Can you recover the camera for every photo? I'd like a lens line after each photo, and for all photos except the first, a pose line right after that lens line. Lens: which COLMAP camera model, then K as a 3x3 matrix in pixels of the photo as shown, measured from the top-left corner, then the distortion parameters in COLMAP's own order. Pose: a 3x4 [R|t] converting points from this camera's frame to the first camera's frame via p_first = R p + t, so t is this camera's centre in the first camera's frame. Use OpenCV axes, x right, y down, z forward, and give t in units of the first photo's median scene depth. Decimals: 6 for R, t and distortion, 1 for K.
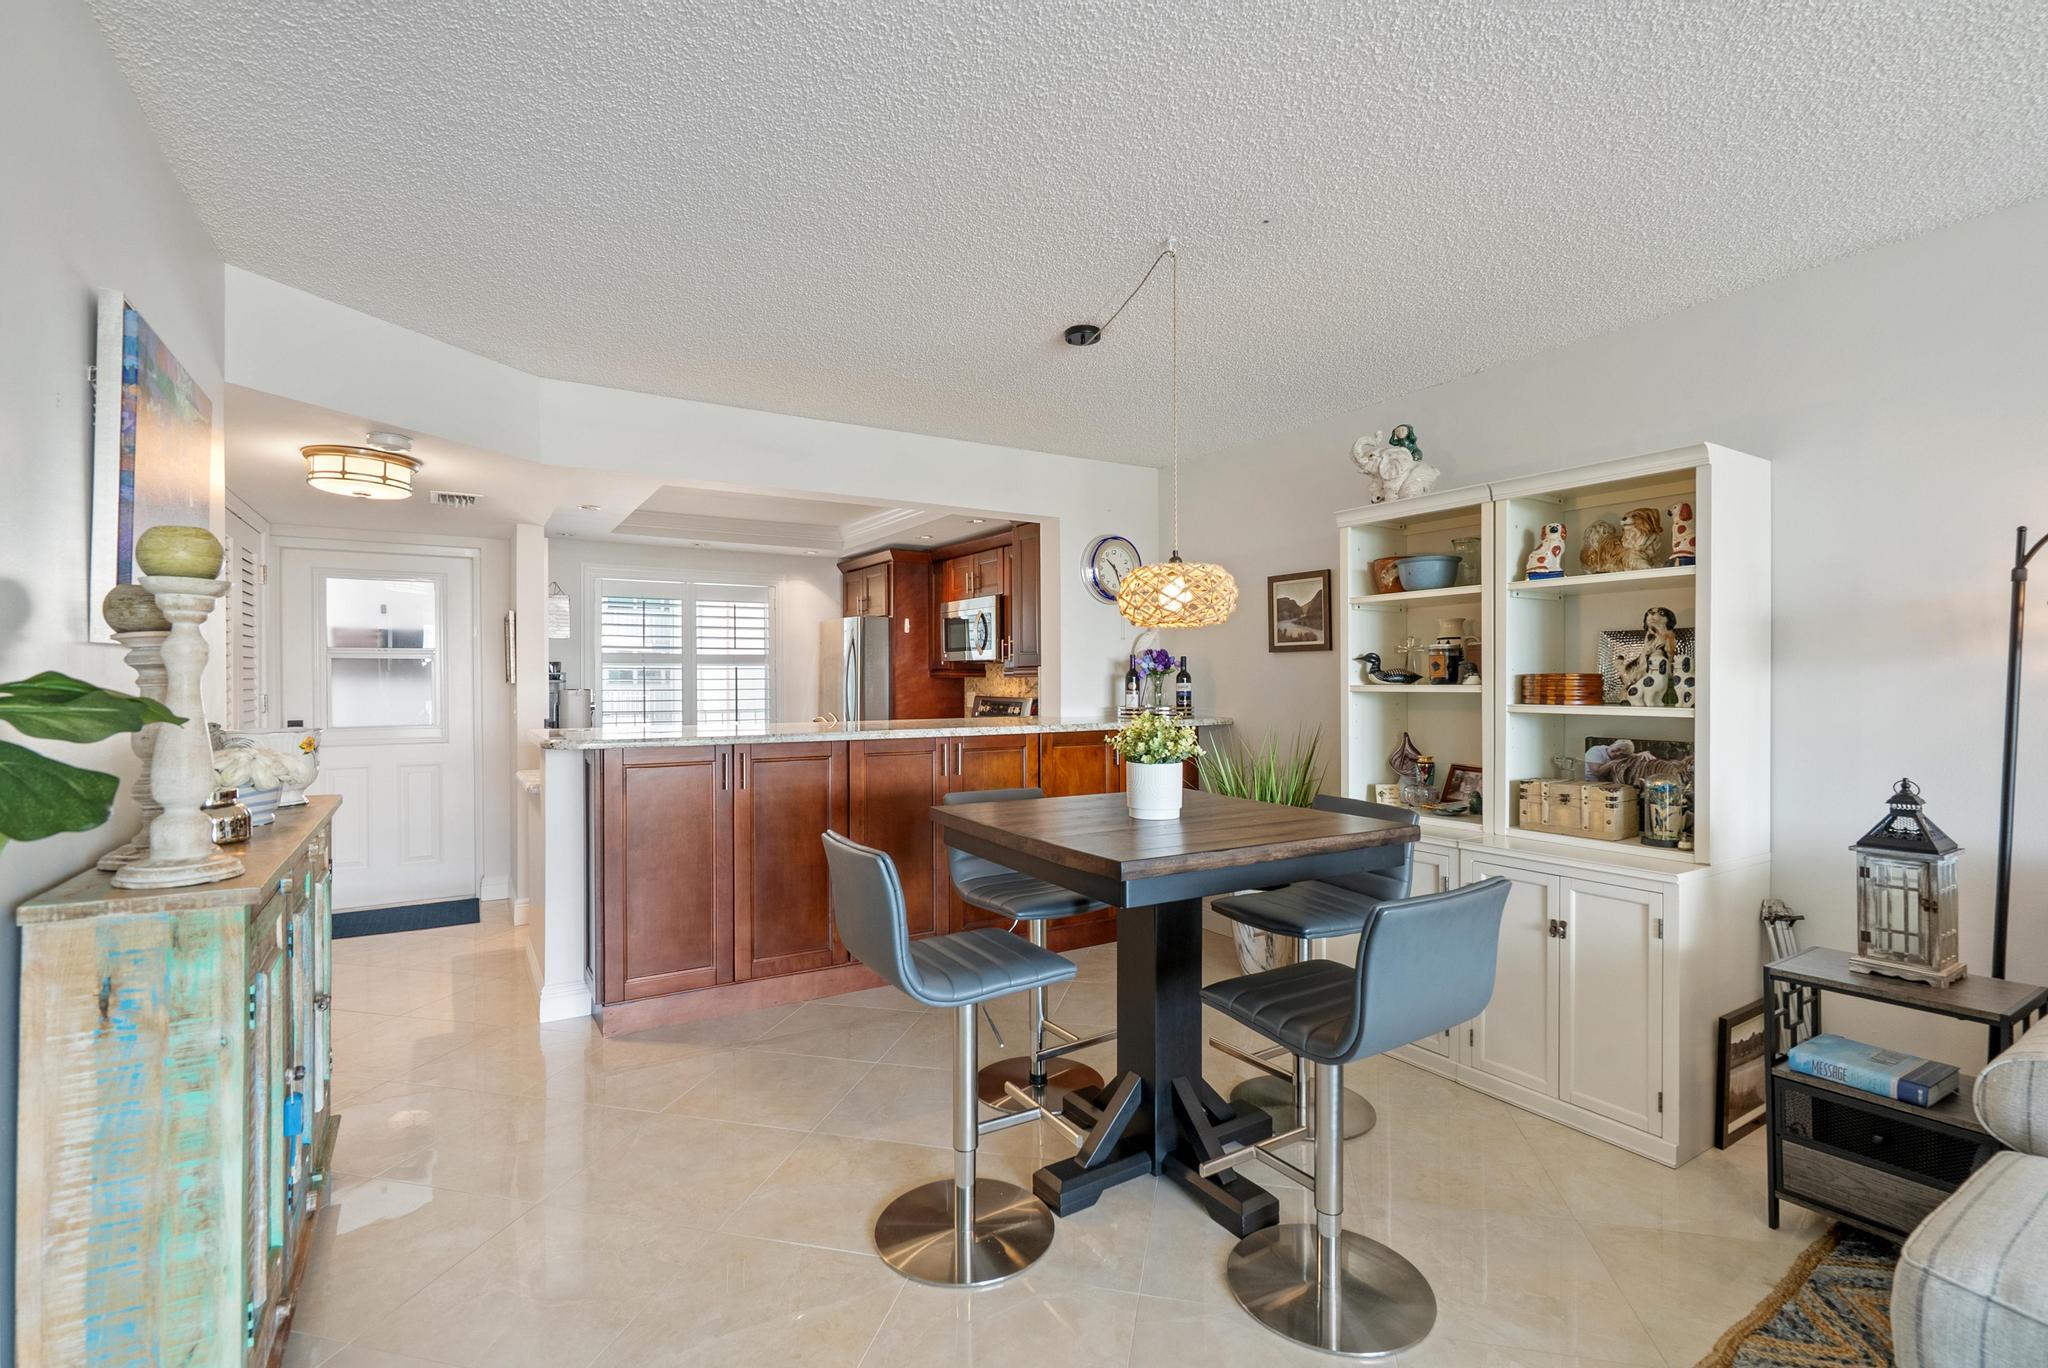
lens RADIAL K [[931.7, 0, 1022.0], [0, 931.7, 678.4], [0, 0, 1]] dist [-0.008958, 0.003572]
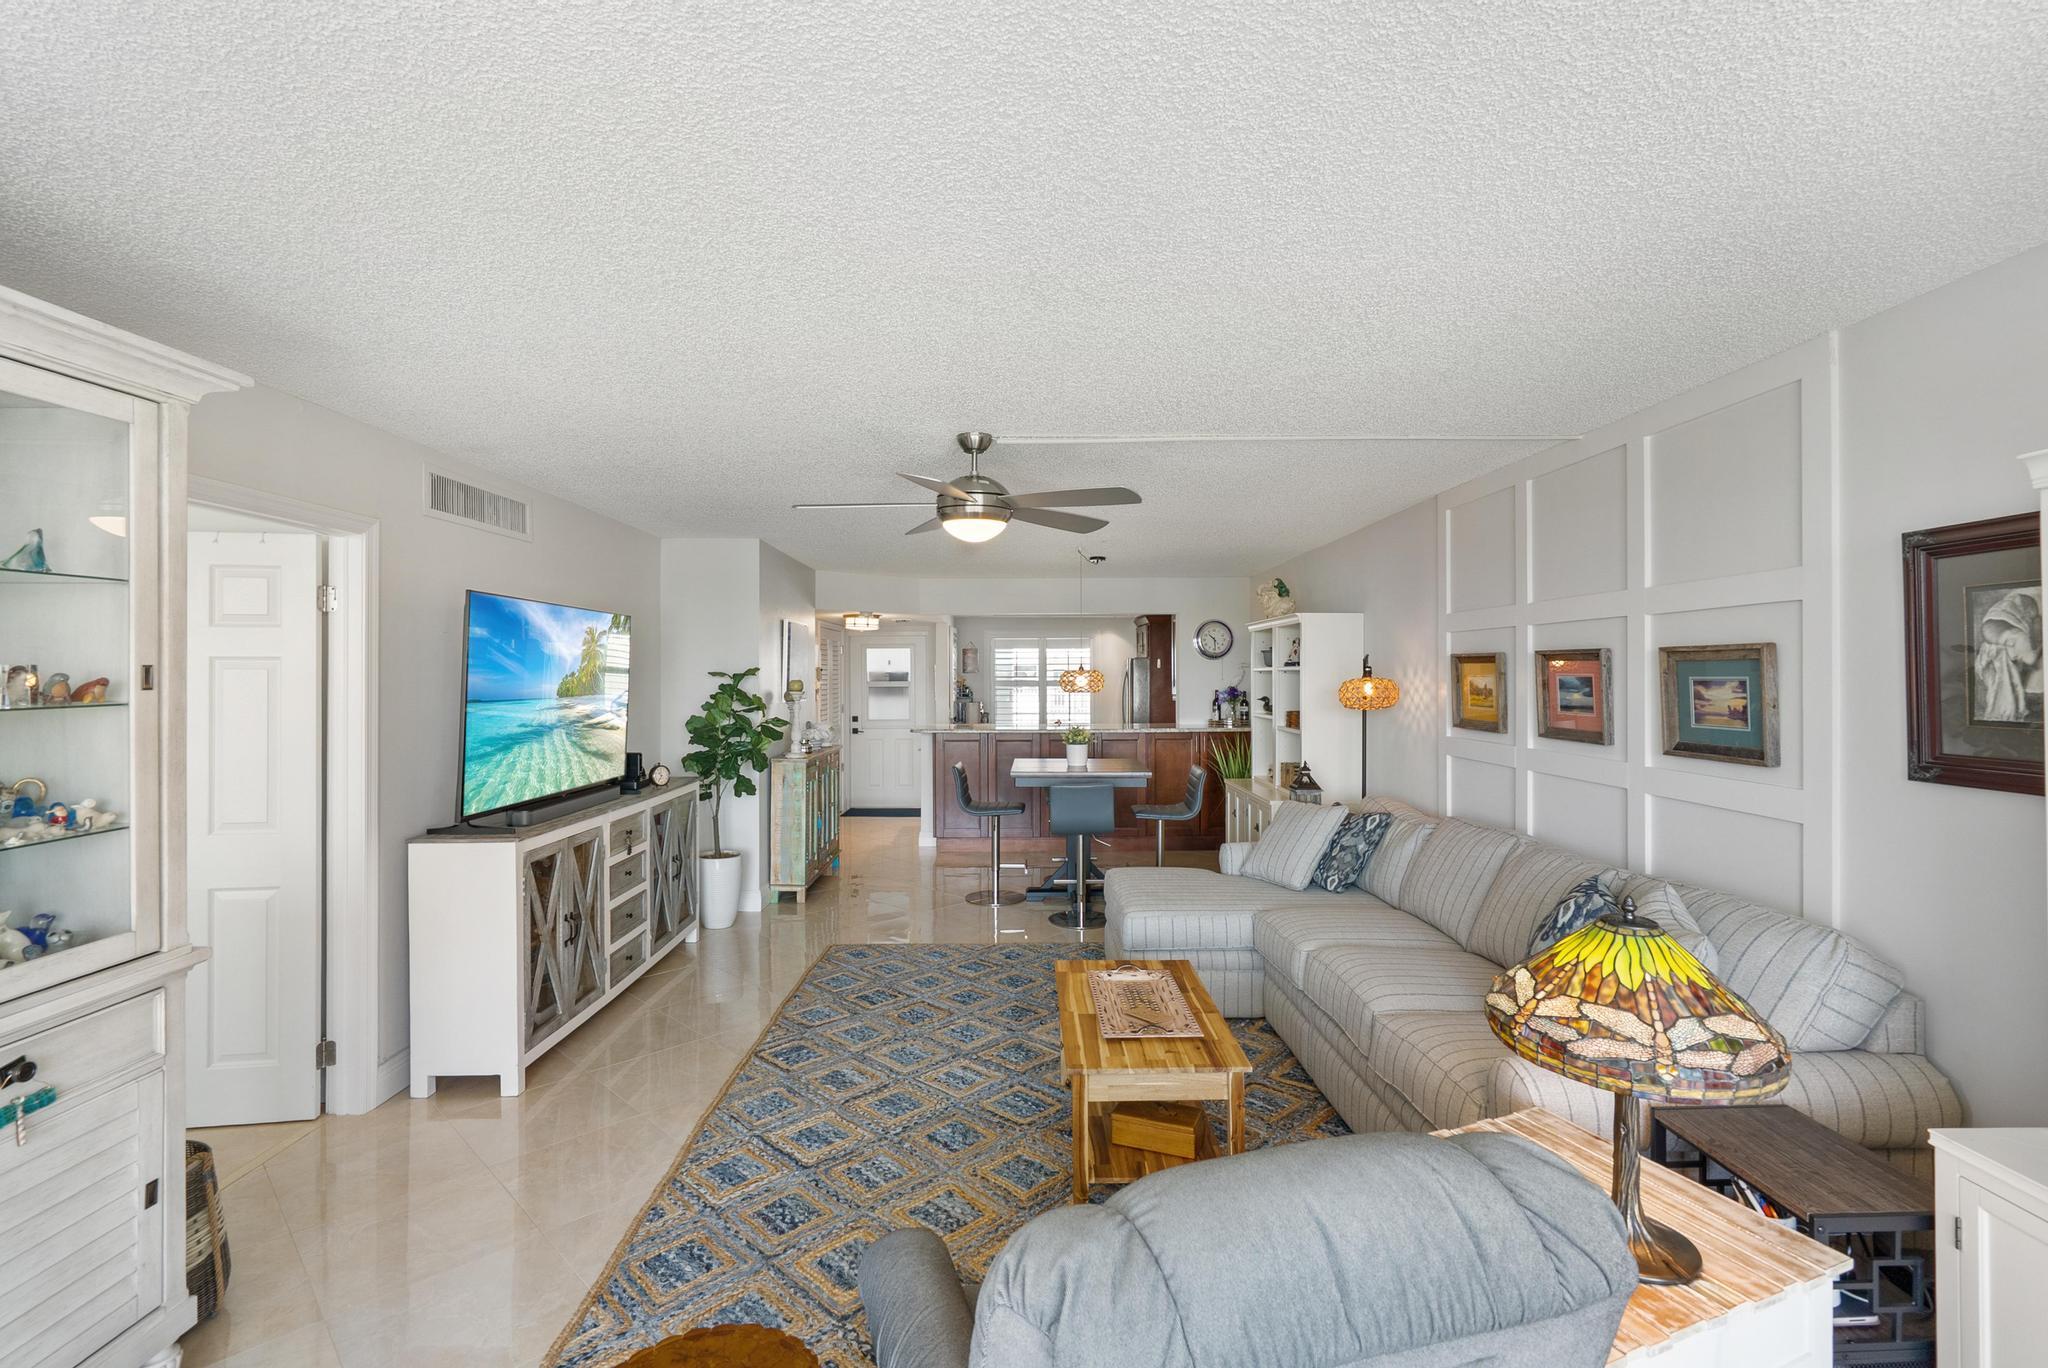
lens RADIAL K [[931.7, 0, 1019.7], [0, 931.7, 665.3], [0, 0, 1]] dist [-0.008958, 0.003572]
pose [[0.853562, -0.005439, -0.520963, 0.777399], [0.001673, 0.999969, -0.007698, -0.064461], [0.520989, 0.005699, 0.853544, -0.750644]]
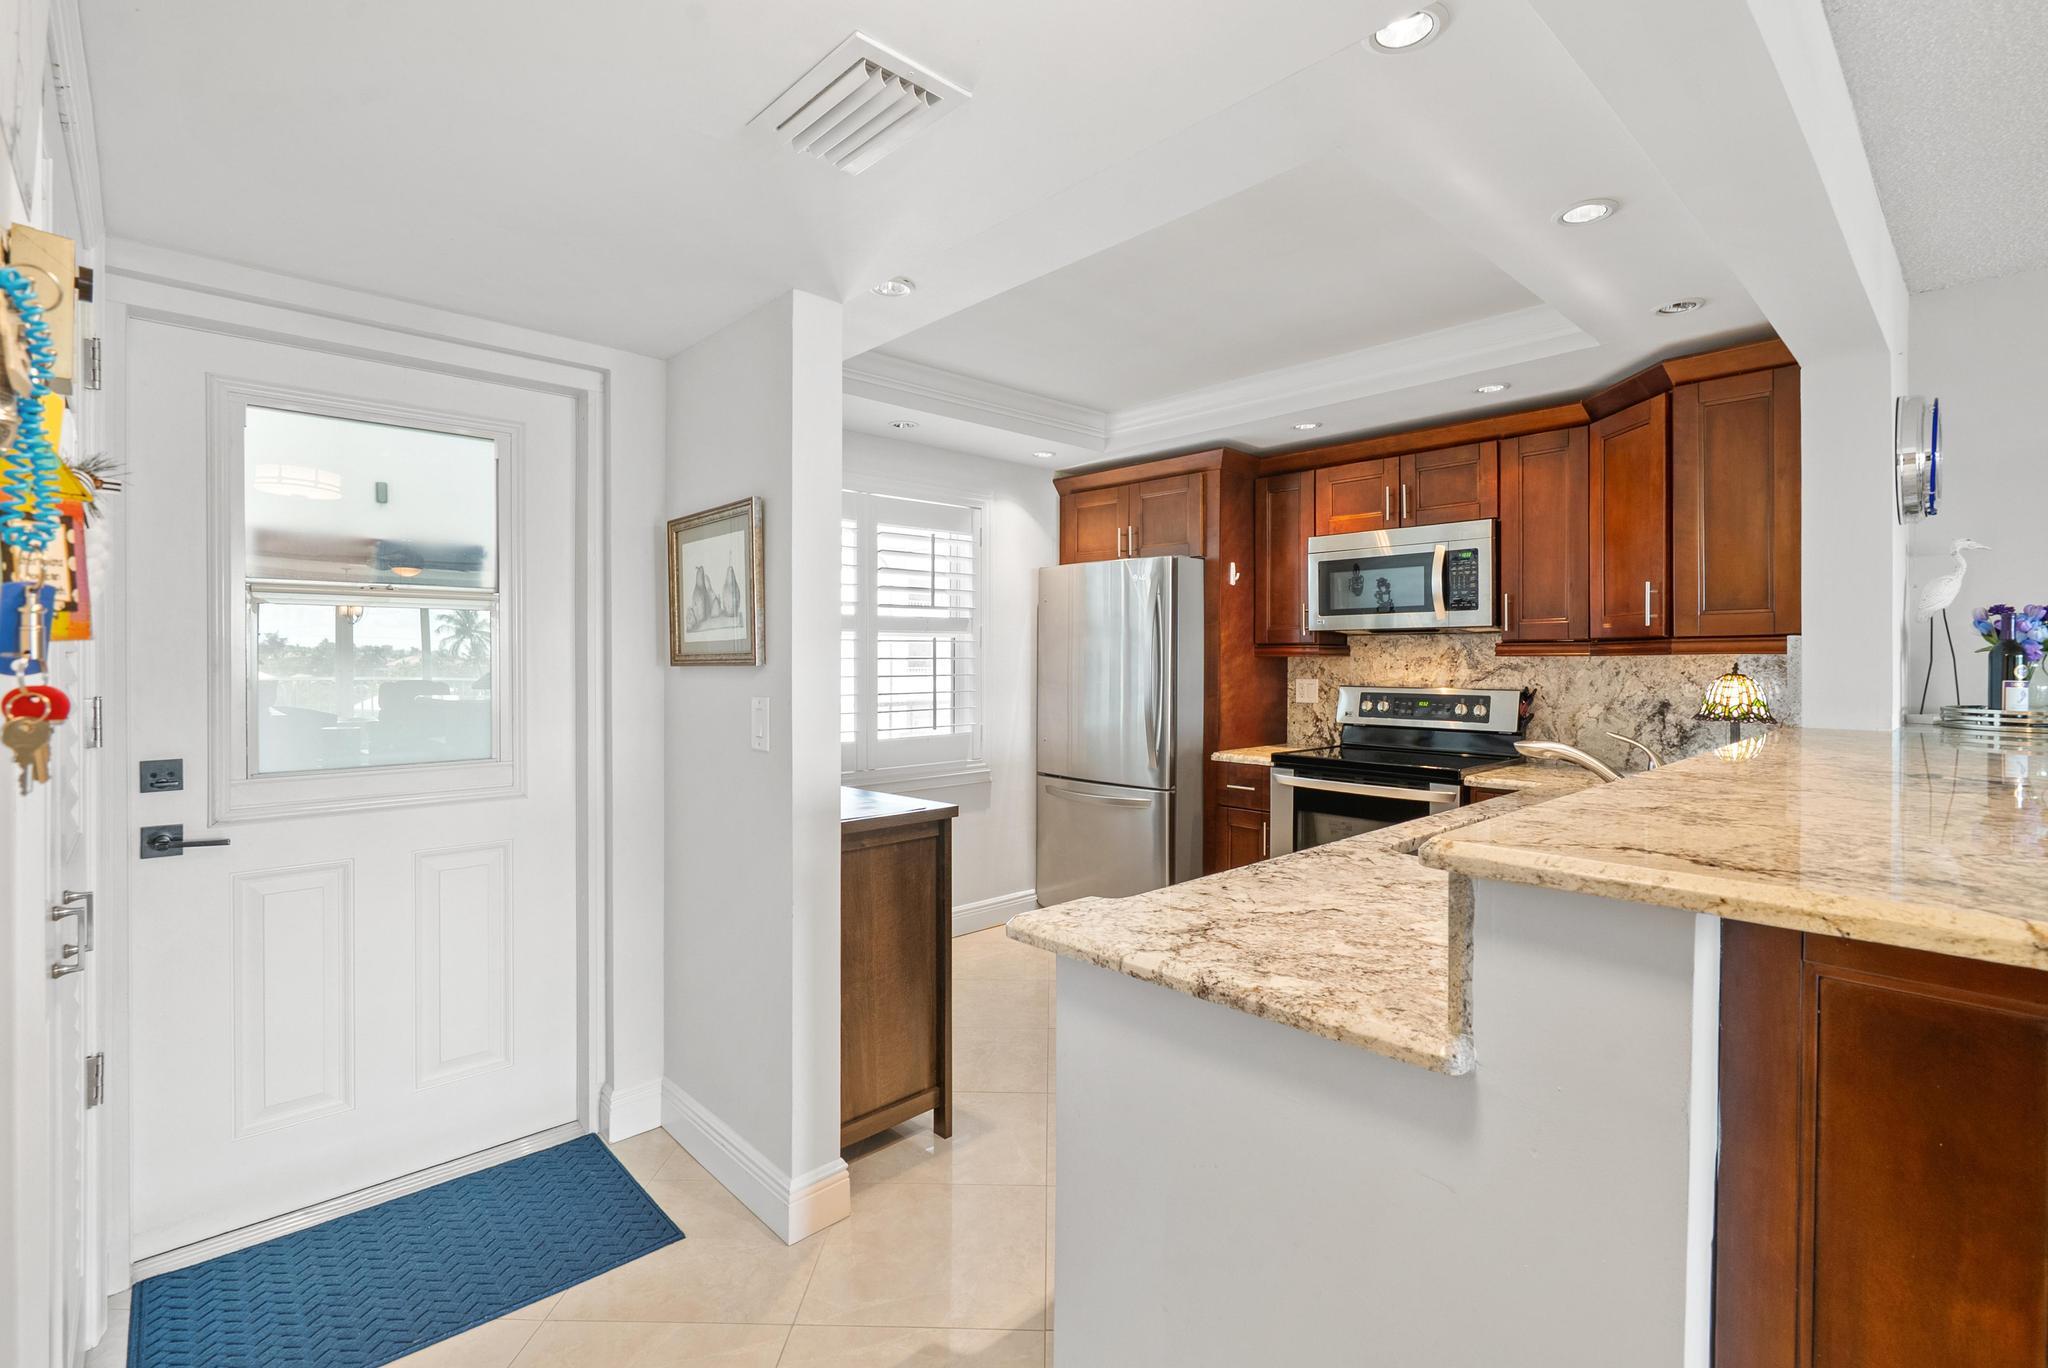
lens RADIAL K [[931.7, 0, 1024.5], [0, 931.7, 654.5], [0, 0, 1]] dist [-0.008958, 0.003572]
pose [[0.980591, 0.003471, 0.196036, -0.592693], [-0.002179, 0.999974, -0.006805, 0.003921], [-0.196055, 0.006246, 0.980573, 0.640861]]
